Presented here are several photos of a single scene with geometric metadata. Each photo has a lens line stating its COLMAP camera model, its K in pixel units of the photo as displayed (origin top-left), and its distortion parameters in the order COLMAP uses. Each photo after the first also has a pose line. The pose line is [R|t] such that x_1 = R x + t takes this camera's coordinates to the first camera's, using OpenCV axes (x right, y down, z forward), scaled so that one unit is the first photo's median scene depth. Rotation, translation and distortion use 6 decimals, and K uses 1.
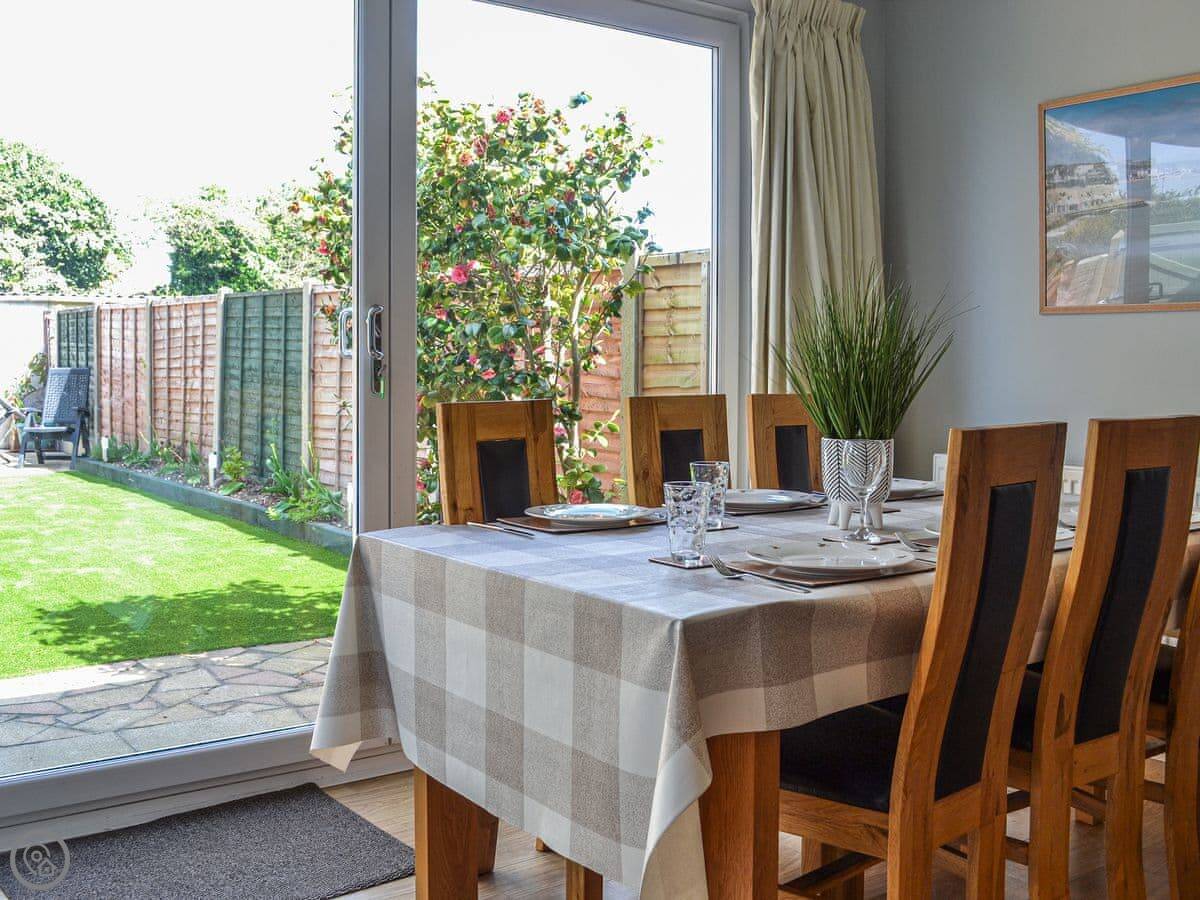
lens RADIAL K [[1206.9, 0, 600.0], [0, 1206.9, 450.0], [0, 0, 1]] dist [-0.063936, -0.001293]
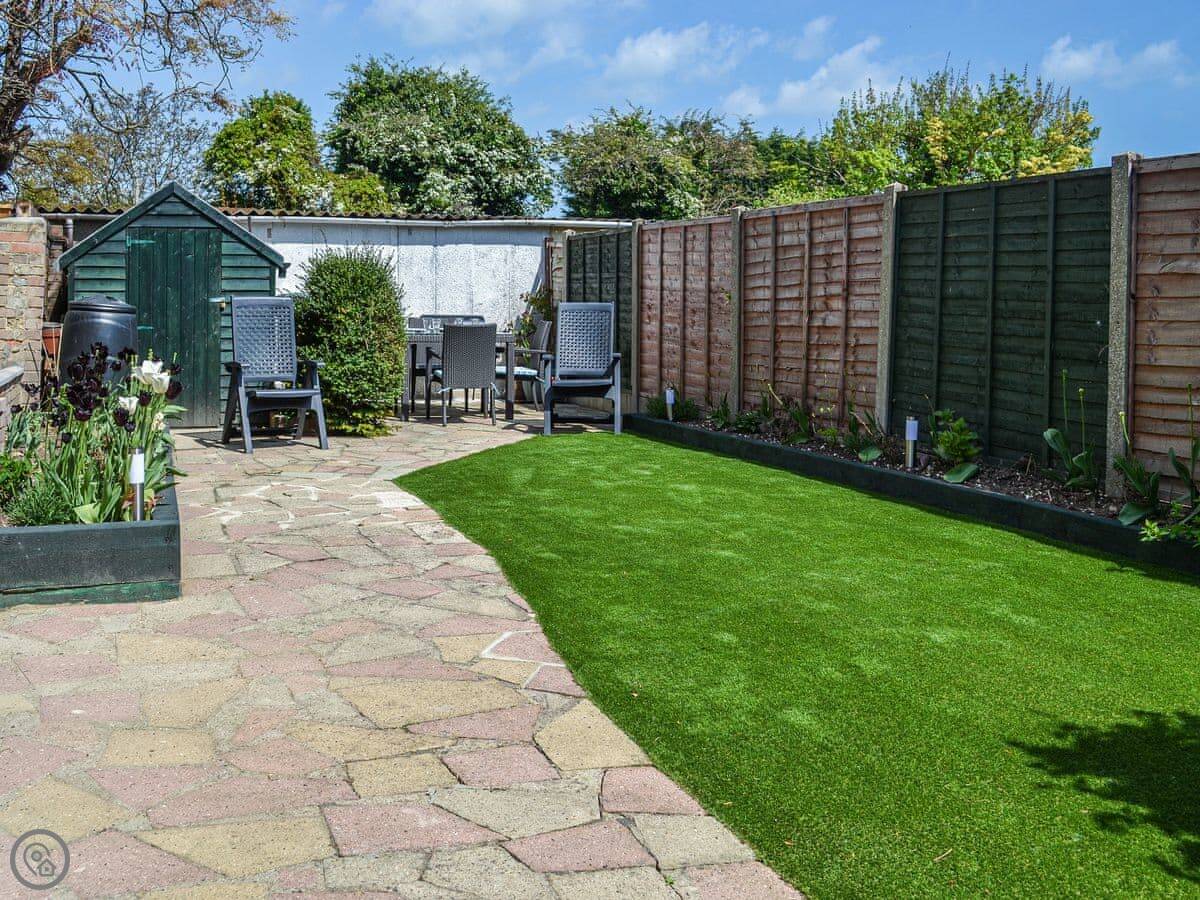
lens RADIAL K [[1206.9, 0, 600.0], [0, 1206.9, 450.0], [0, 0, 1]] dist [-0.063936, -0.001293]
pose [[0.958230, 0.033862, -0.283987, -0.220942], [-0.022145, 0.998770, 0.044371, -0.004307], [0.285140, -0.036229, 0.957801, 0.213671]]
